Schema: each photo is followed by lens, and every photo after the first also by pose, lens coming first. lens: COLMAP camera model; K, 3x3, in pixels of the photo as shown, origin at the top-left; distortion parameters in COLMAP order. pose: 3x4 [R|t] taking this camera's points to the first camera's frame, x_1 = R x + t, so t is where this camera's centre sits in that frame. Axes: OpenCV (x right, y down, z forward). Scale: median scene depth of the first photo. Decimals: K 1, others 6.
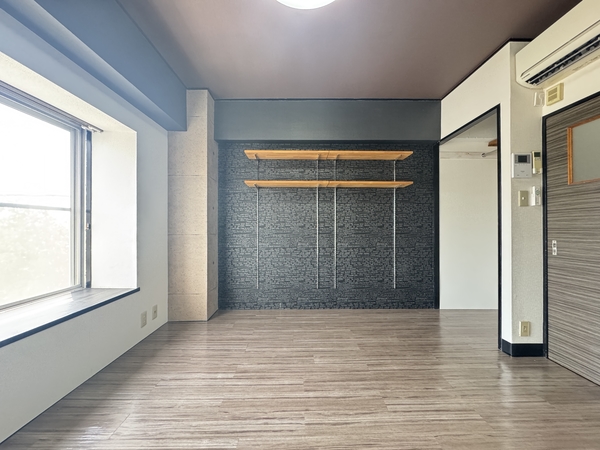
lens RADIAL K [[240.4, 0, 300.4], [0, 240.4, 225.9], [0, 0, 1]] dist [-0.006261, 0.000620]
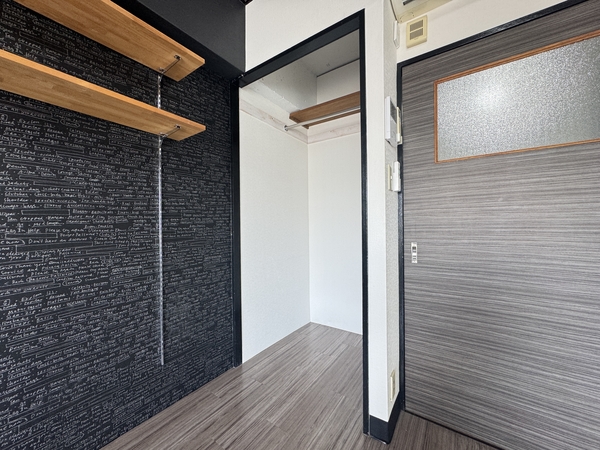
lens RADIAL K [[240.4, 0, 299.9], [0, 240.4, 226.1], [0, 0, 1]] dist [-0.006261, 0.000620]
pose [[0.582048, -0.009084, 0.813104, 0.183635], [0.006512, 0.999958, 0.006510, 0.003818], [-0.813128, 0.001506, 0.582083, 0.535834]]
